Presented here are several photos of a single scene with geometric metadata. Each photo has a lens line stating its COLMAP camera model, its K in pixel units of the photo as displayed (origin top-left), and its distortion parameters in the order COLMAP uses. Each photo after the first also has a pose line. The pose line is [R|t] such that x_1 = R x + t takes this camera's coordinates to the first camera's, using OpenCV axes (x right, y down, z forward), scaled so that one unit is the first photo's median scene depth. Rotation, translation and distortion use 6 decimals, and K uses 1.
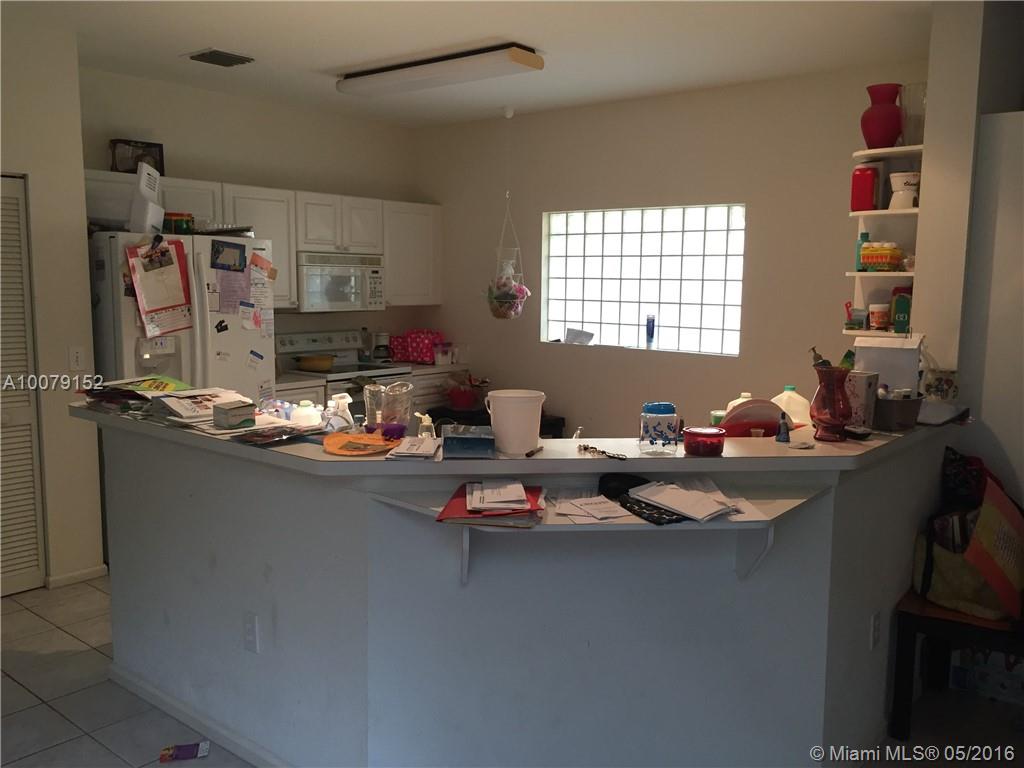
lens RADIAL K [[889.9, 0, 513.3], [0, 889.9, 385.7], [0, 0, 1]] dist [0.082150, -0.112537]
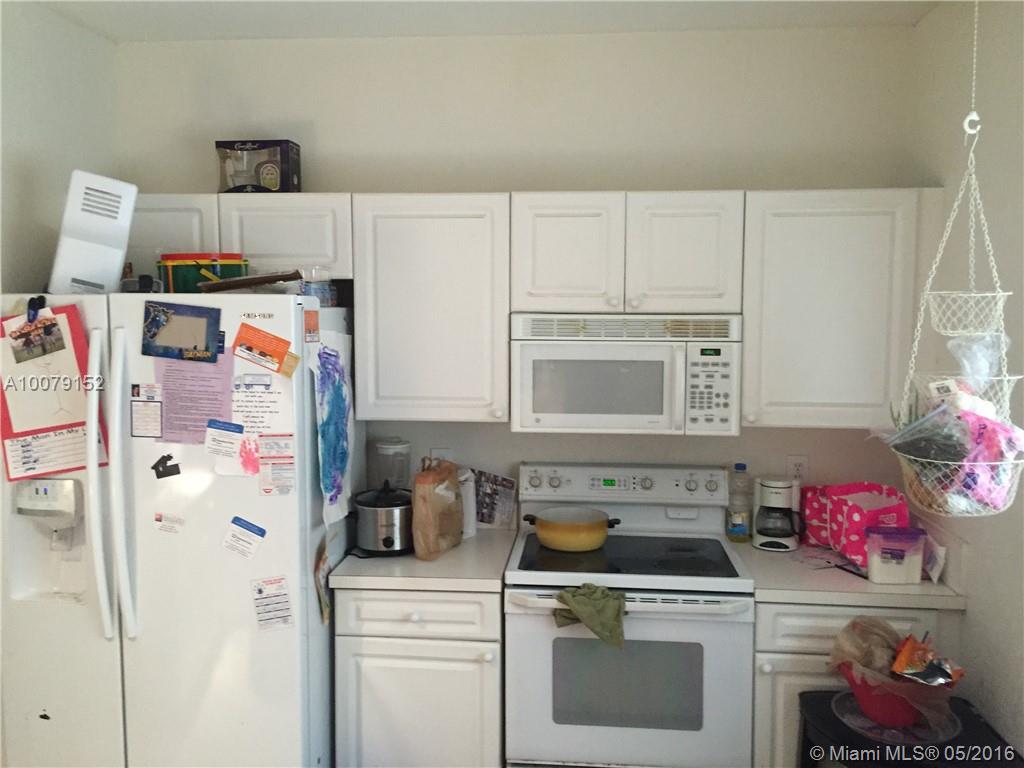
lens RADIAL K [[889.9, 0, 519.6], [0, 889.9, 381.2], [0, 0, 1]] dist [0.082150, -0.112537]
pose [[0.569402, 0.060123, -0.819858, 0.205291], [-0.098387, 0.995137, 0.004645, -0.133322], [0.816150, 0.078018, 0.572549, 0.839714]]
